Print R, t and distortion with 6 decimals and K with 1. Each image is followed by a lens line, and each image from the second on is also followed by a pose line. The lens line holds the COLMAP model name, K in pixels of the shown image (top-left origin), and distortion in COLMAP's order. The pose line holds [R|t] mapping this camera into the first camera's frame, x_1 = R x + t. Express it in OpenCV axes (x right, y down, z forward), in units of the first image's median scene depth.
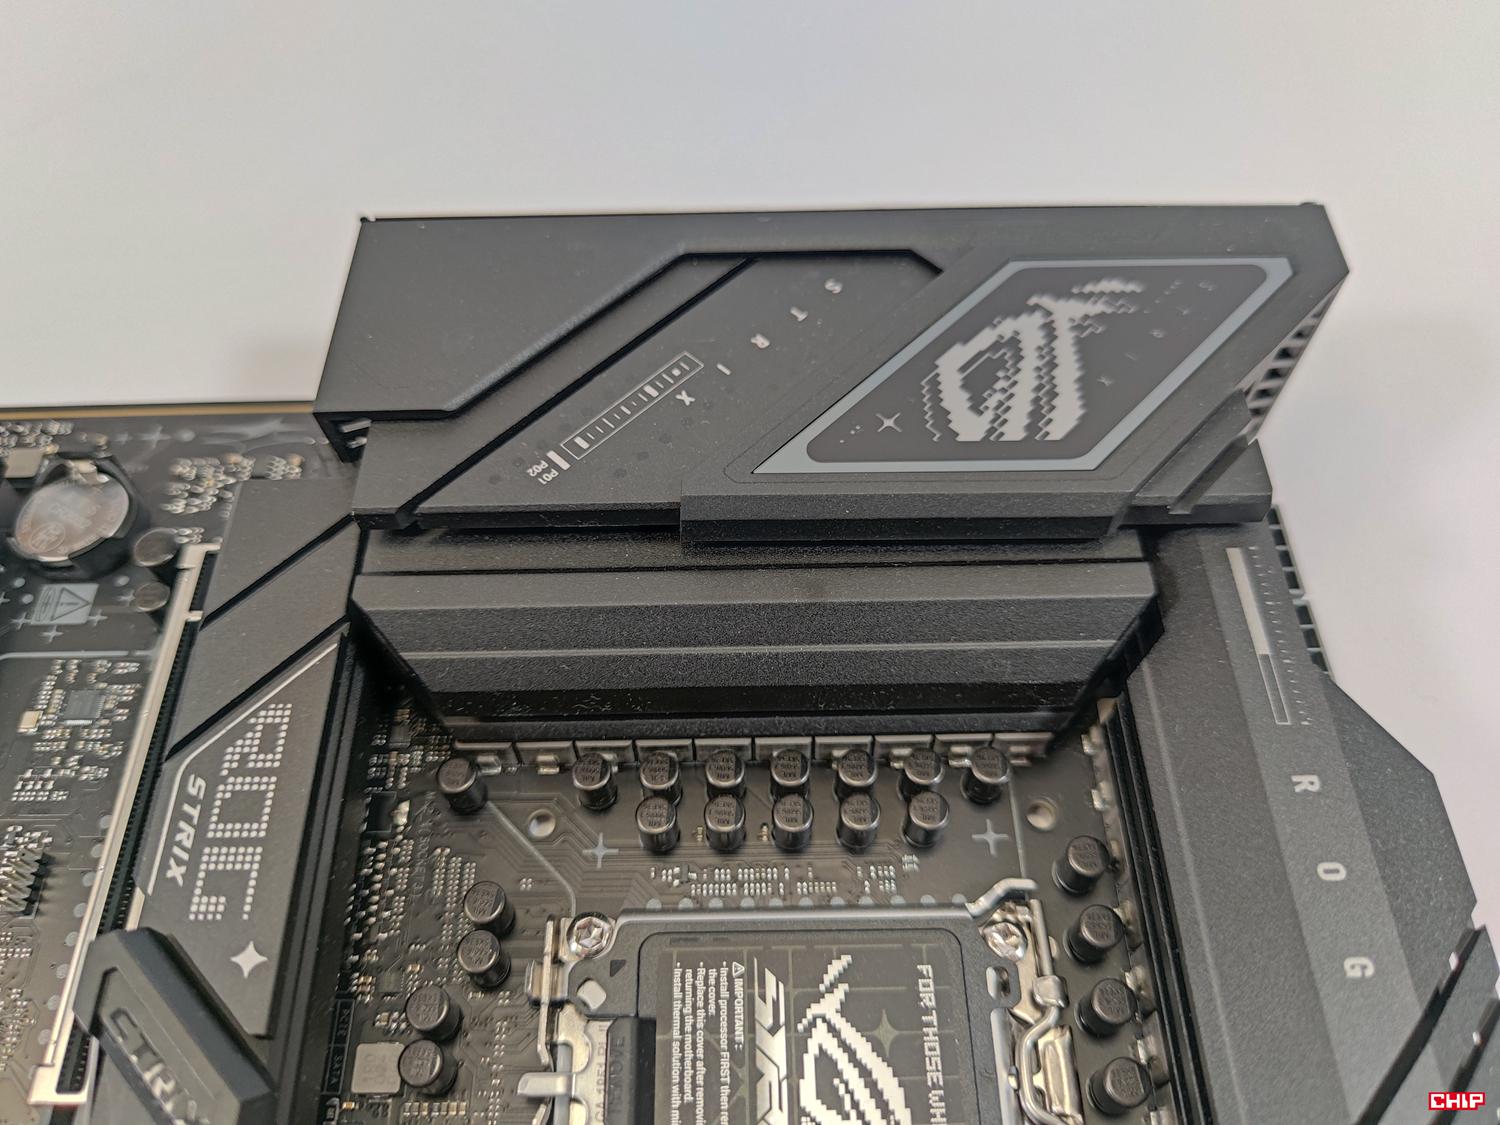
lens RADIAL K [[1161.4, 0, 750.0], [0, 1161.4, 562.5], [0, 0, 1]] dist [-0.007347, -0.060500]
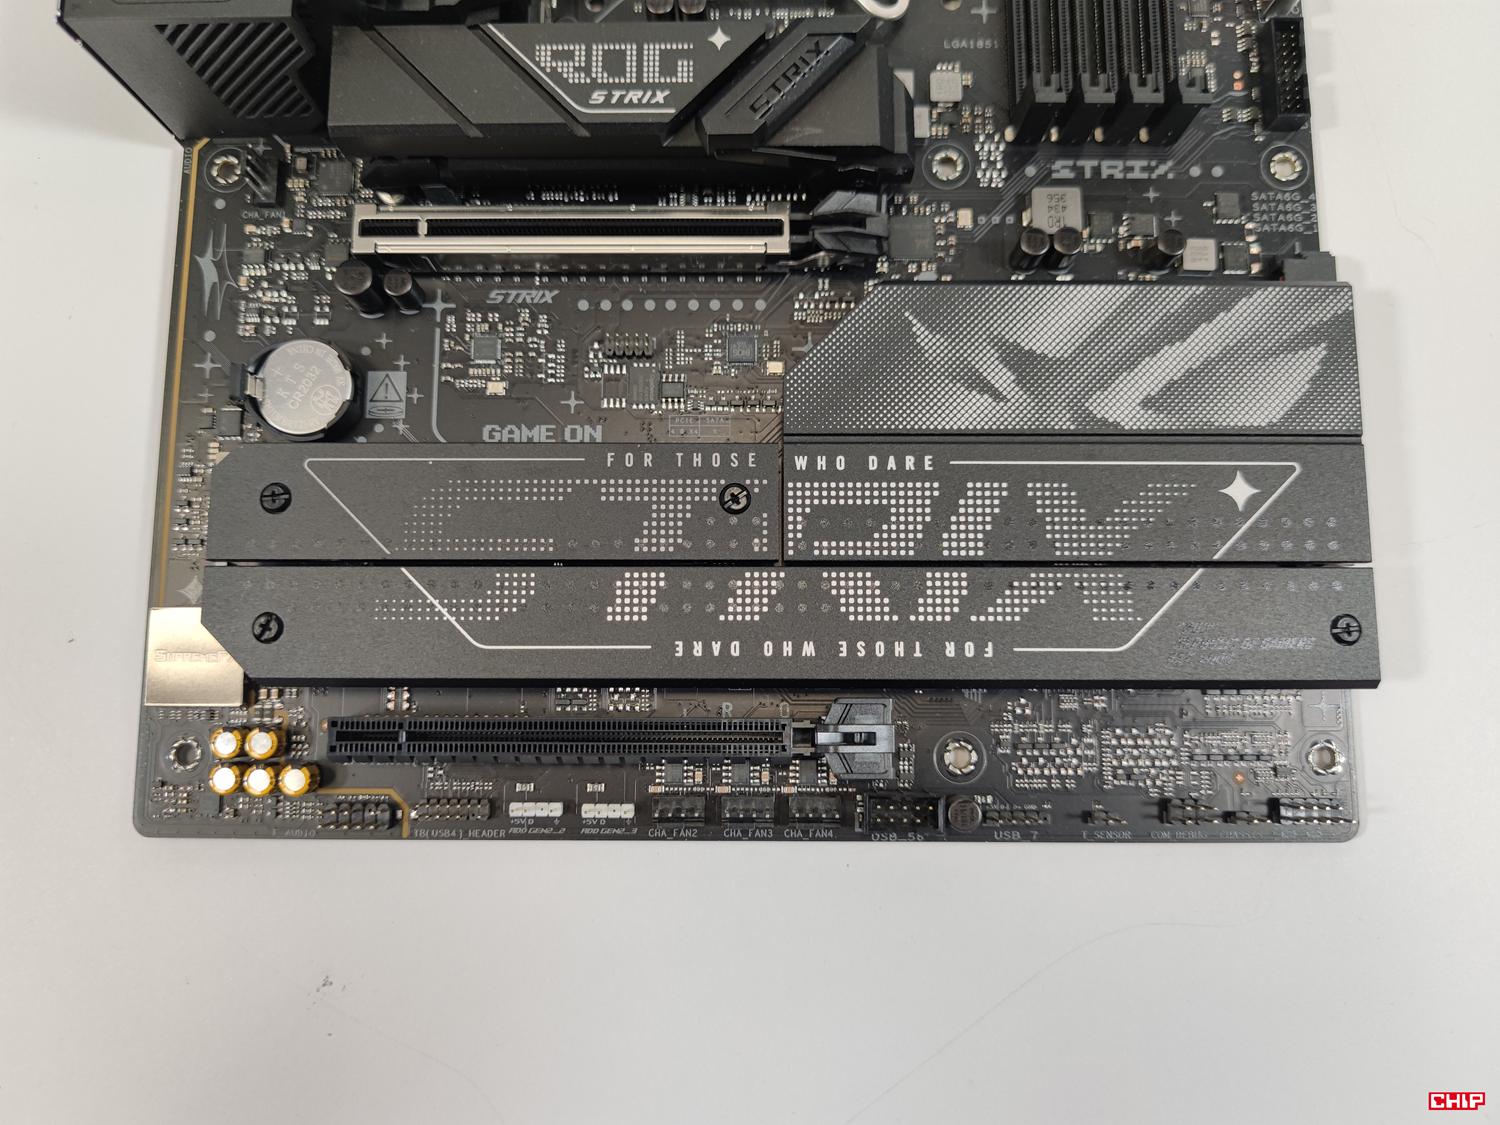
lens RADIAL K [[1112.6, 0, 750.0], [0, 1112.6, 562.5], [0, 0, 1]] dist [0.018151, -0.099165]
pose [[0.014876, -0.990586, 0.136083, -1.178067], [0.838934, 0.086415, 0.537329, -0.318559], [-0.544030, 0.106172, 0.832321, -0.165079]]
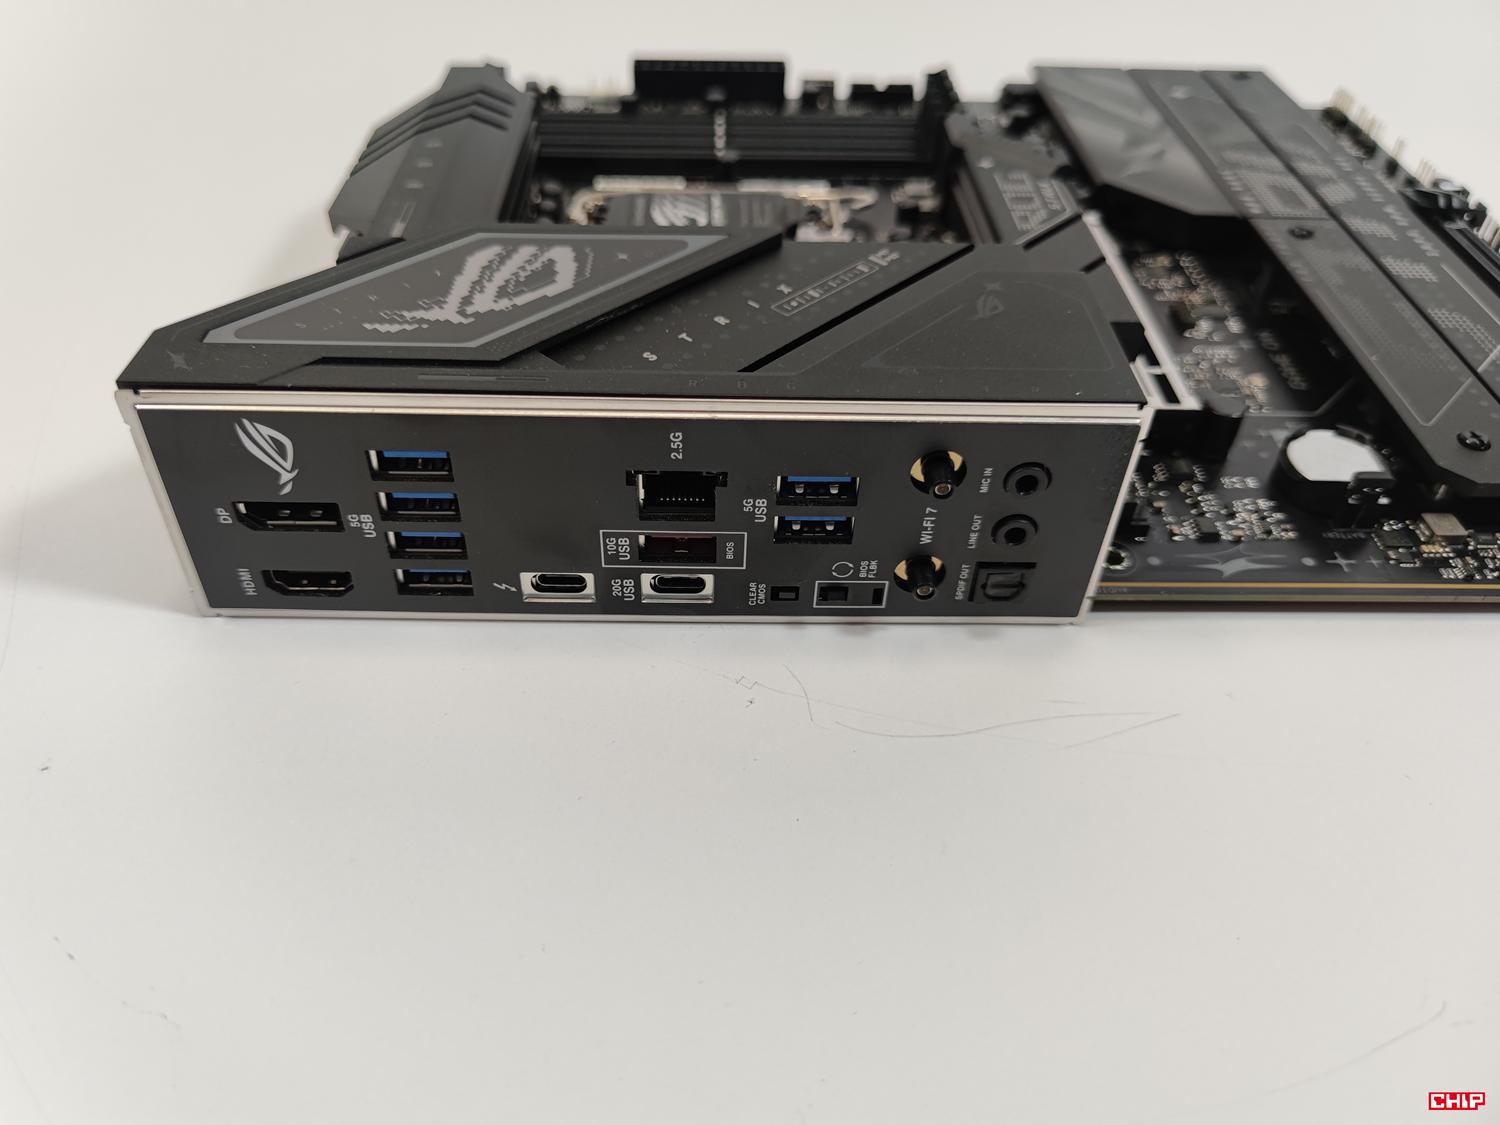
lens RADIAL K [[1133.1, 0, 750.0], [0, 1133.1, 562.5], [0, 0, 1]] dist [0.002155, -0.000503]
pose [[-0.999978, 0.004662, -0.004781, -0.013961], [-0.005463, -0.159304, 0.987214, -1.494657], [0.003841, 0.987219, 0.159326, 1.205424]]
